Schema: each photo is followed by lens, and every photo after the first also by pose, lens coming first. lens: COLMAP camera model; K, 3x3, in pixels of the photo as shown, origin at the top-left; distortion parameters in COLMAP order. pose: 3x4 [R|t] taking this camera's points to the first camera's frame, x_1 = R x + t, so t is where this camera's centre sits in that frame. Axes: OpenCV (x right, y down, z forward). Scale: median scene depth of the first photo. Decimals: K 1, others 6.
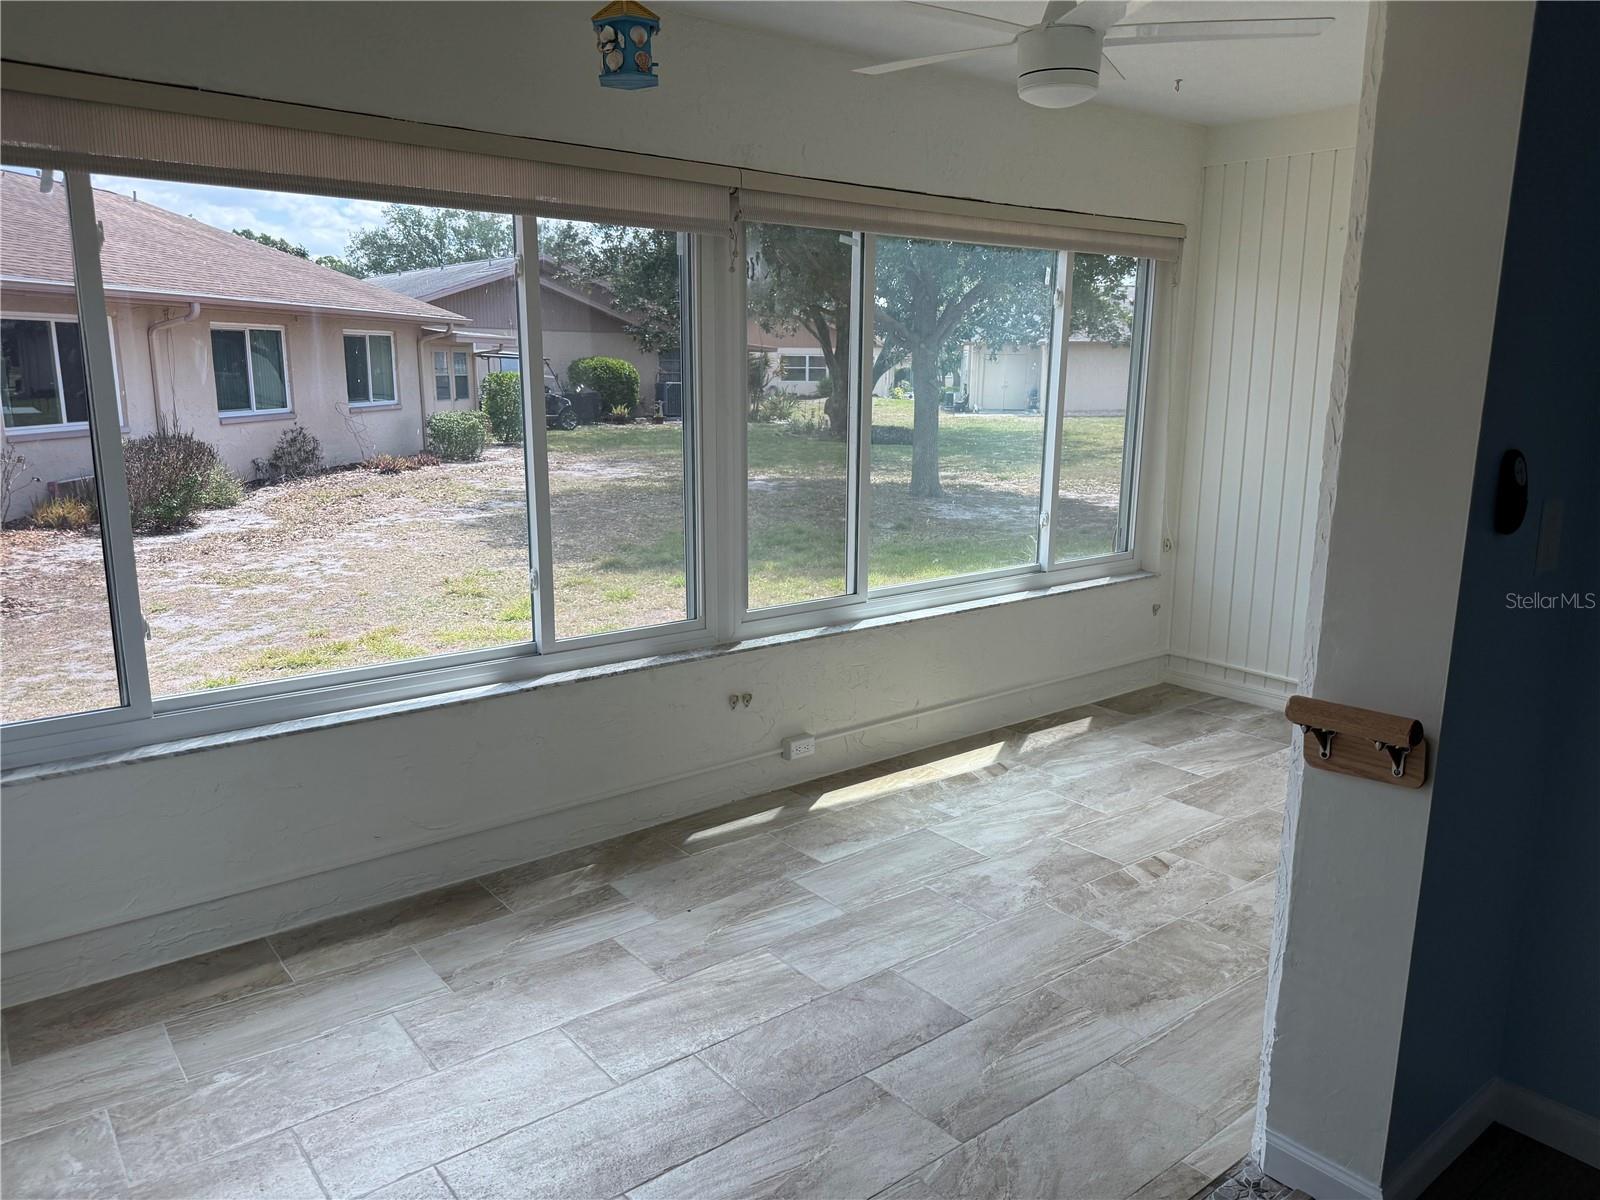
lens RADIAL K [[1125.5, 0, 798.6], [0, 1125.5, 603.6], [0, 0, 1]] dist [0.062987, -0.086372]
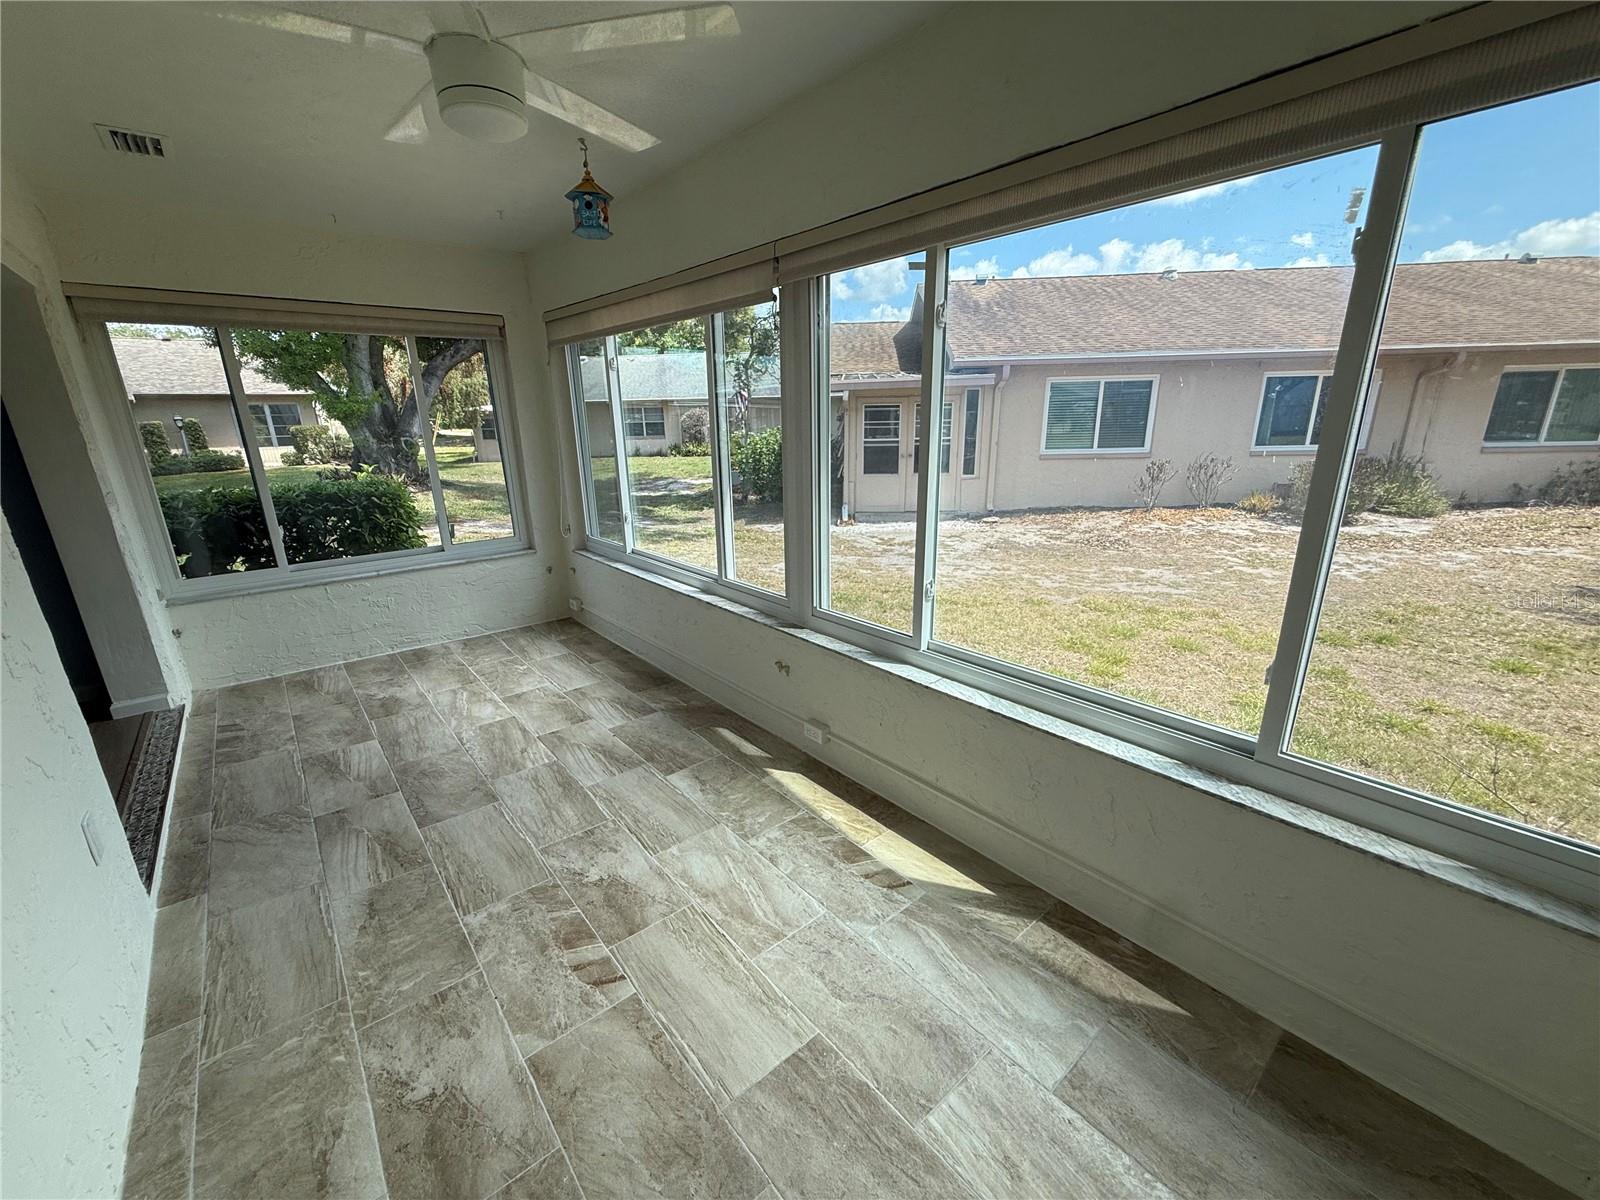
lens RADIAL K [[639.4, 0, 796.0], [0, 639.4, 605.4], [0, 0, 1]] dist [-0.000437, 0.000205]
pose [[0.038463, 0.283185, -0.958294, 0.656861], [-0.190304, 0.943528, 0.271183, -0.192244], [0.980971, 0.171937, 0.090182, 0.957729]]
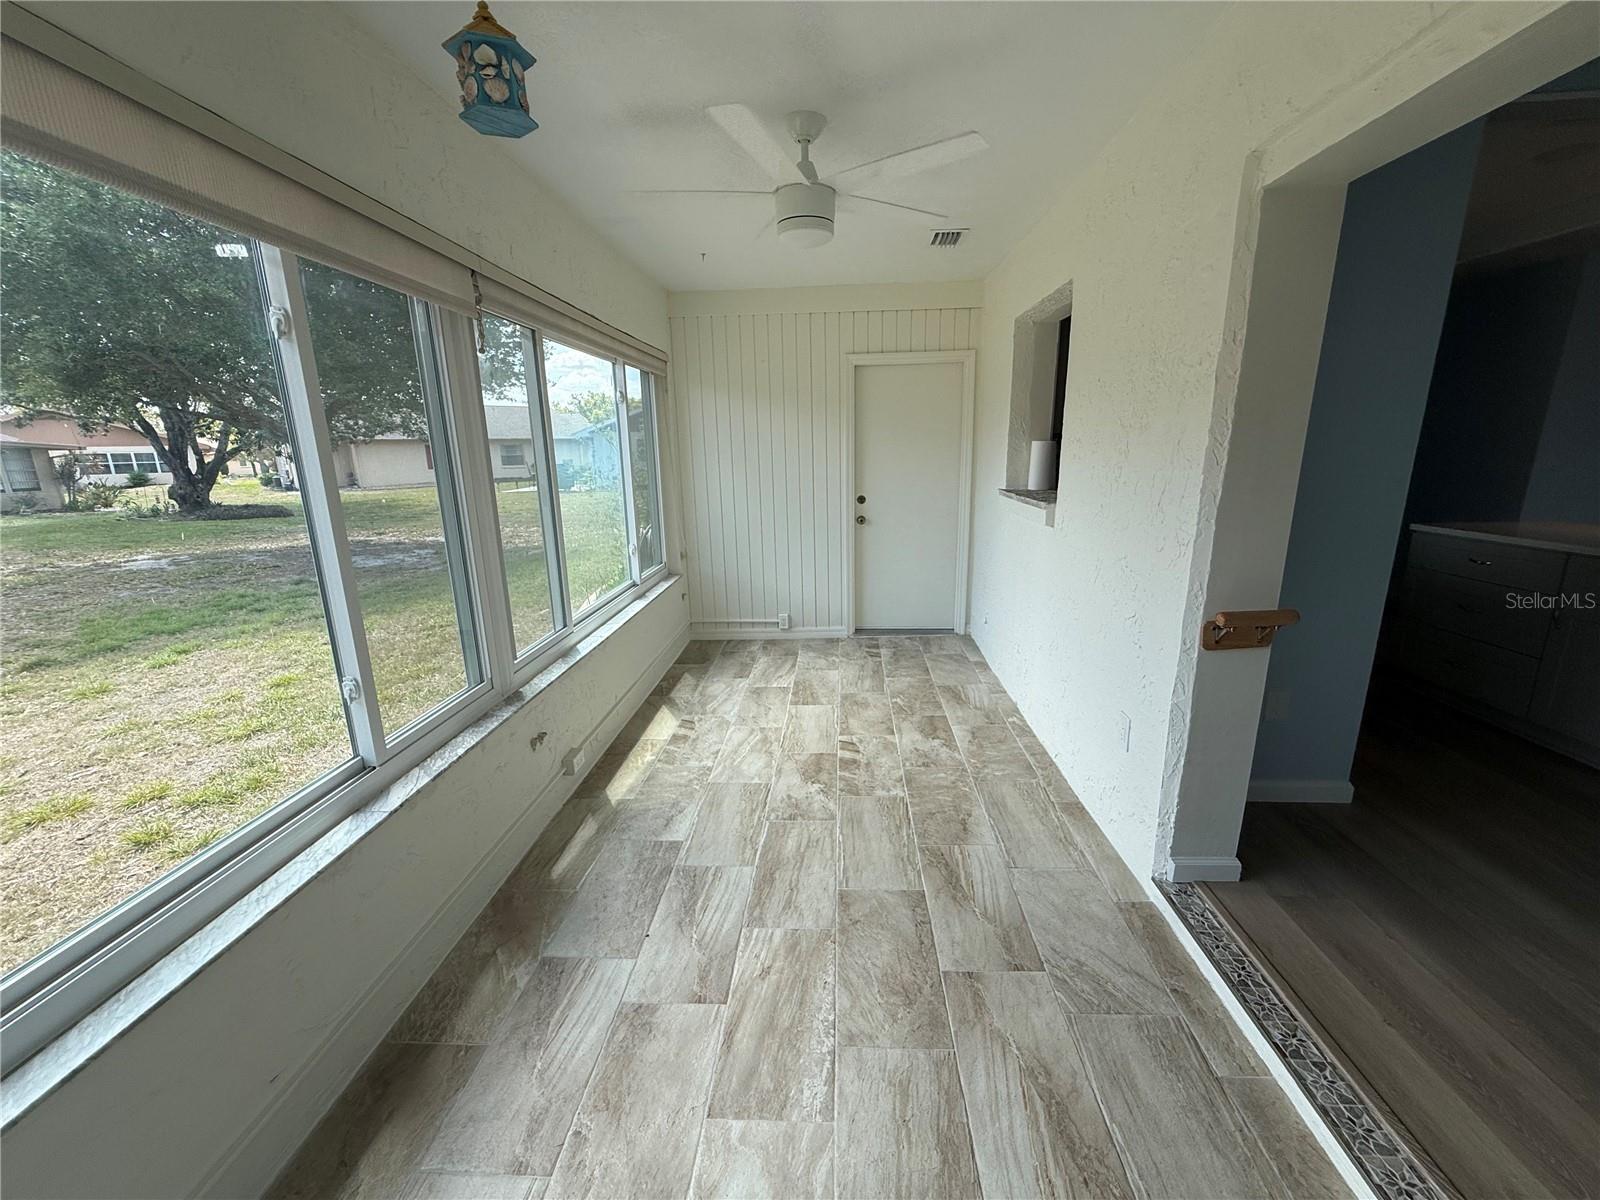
lens RADIAL K [[639.4, 0, 798.7], [0, 639.4, 604.3], [0, 0, 1]] dist [-0.000437, 0.000205]
pose [[0.665622, -0.199308, 0.719183, -0.319997], [0.179731, 0.978126, 0.104723, -0.069973], [-0.724324, 0.059554, 0.686883, 0.370633]]
